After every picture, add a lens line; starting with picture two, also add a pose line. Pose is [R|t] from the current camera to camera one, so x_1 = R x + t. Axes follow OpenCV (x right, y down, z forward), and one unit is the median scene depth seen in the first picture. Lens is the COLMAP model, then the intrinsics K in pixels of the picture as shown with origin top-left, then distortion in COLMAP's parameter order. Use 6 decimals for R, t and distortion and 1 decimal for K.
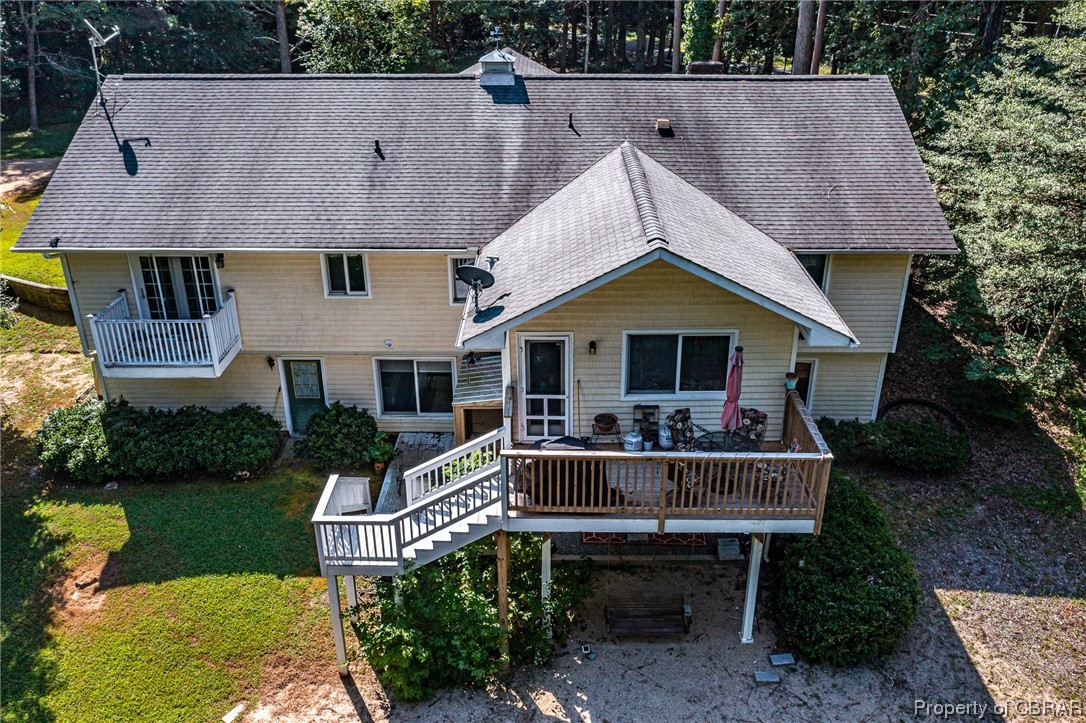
lens RADIAL K [[863.3, 0, 540.9], [0, 863.3, 363.9], [0, 0, 1]] dist [-0.010440, 0.001029]
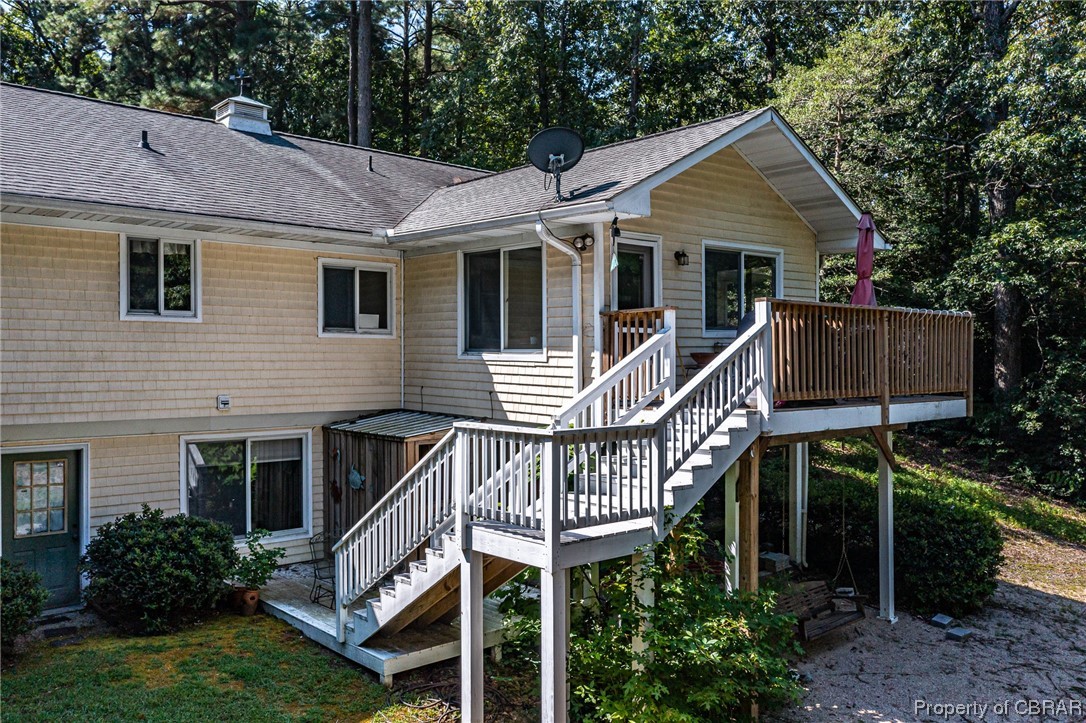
lens RADIAL K [[863.3, 0, 540.9], [0, 863.3, 363.9], [0, 0, 1]] dist [-0.010440, 0.001029]
pose [[0.743592, -0.002869, 0.668627, -0.555406], [0.285519, 0.905596, -0.313646, 0.276143], [-0.604607, 0.424131, 0.674214, 0.589458]]
